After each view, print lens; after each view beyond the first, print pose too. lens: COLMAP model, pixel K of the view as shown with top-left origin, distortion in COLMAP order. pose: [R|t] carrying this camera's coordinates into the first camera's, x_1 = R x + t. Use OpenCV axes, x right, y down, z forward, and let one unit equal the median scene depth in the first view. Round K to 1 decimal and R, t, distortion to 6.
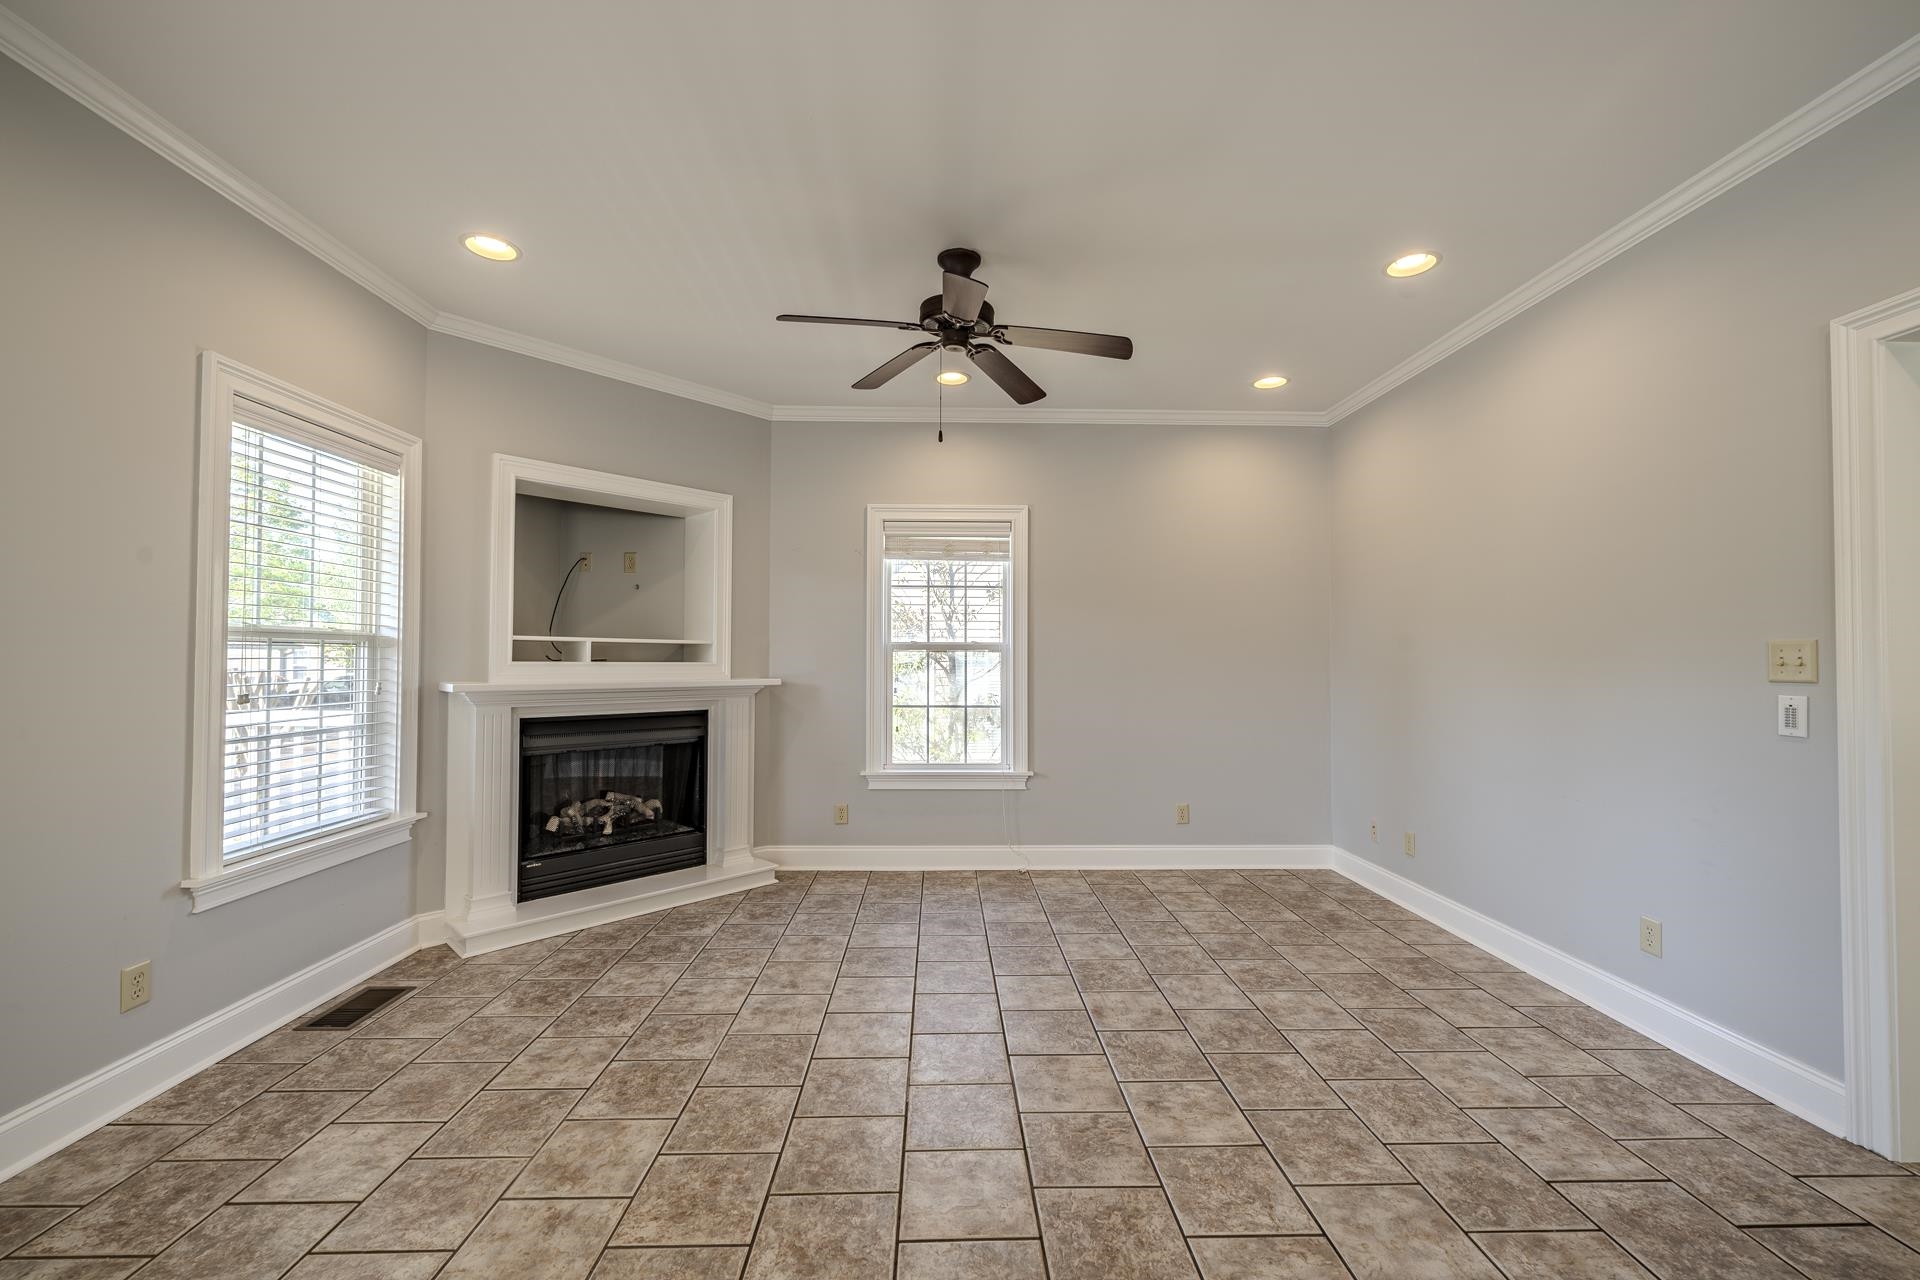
lens RADIAL K [[771.1, 0, 956.1], [0, 771.1, 644.1], [0, 0, 1]] dist [-0.002994, -0.000556]
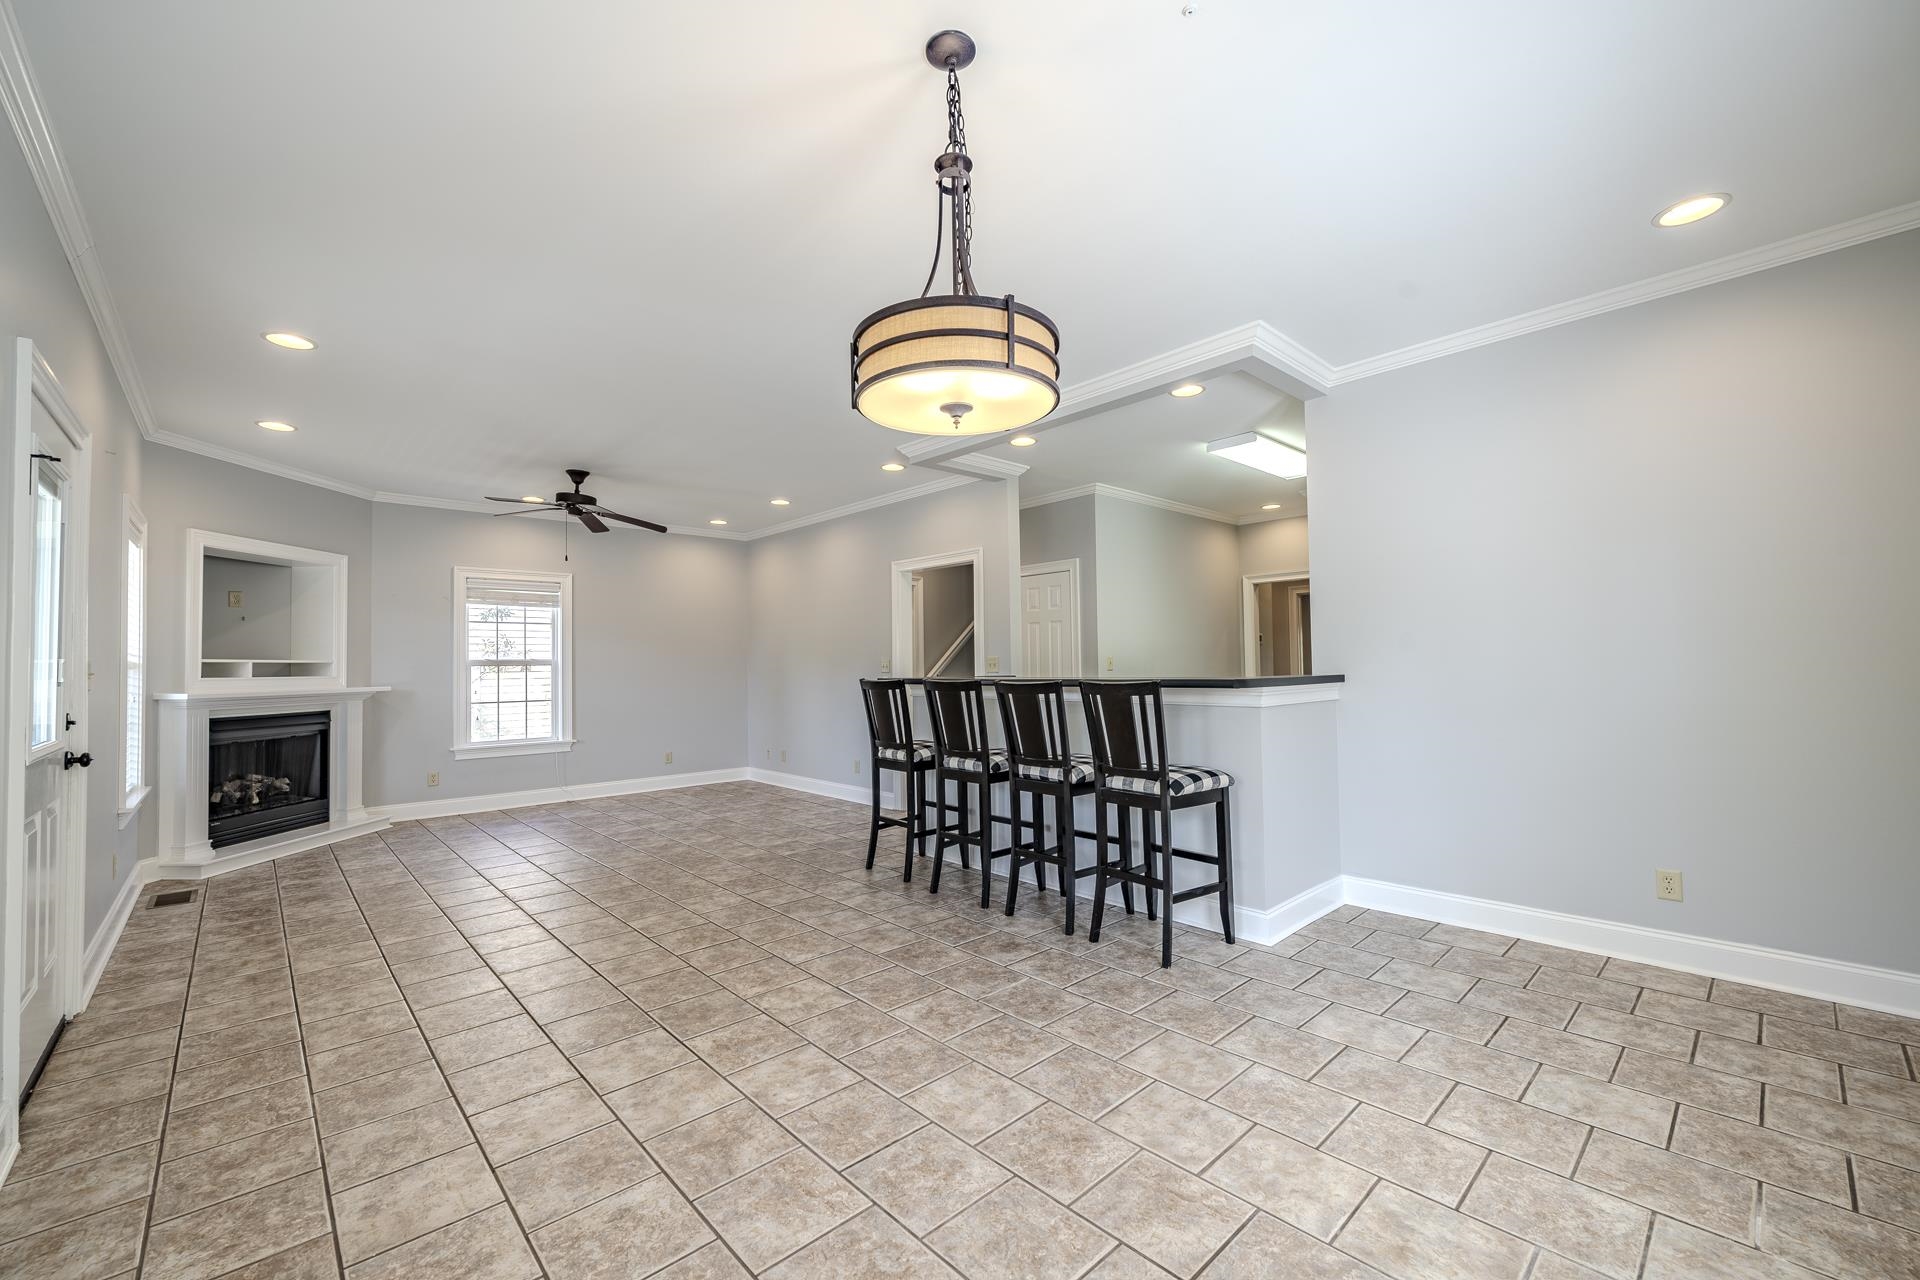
lens RADIAL K [[771.1, 0, 956.1], [0, 771.1, 644.1], [0, 0, 1]] dist [-0.002994, -0.000556]
pose [[0.751428, 0.003894, 0.659803, -0.393636], [0.002631, 0.999957, -0.008899, -0.018687], [-0.659810, 0.008423, 0.751386, -0.791165]]
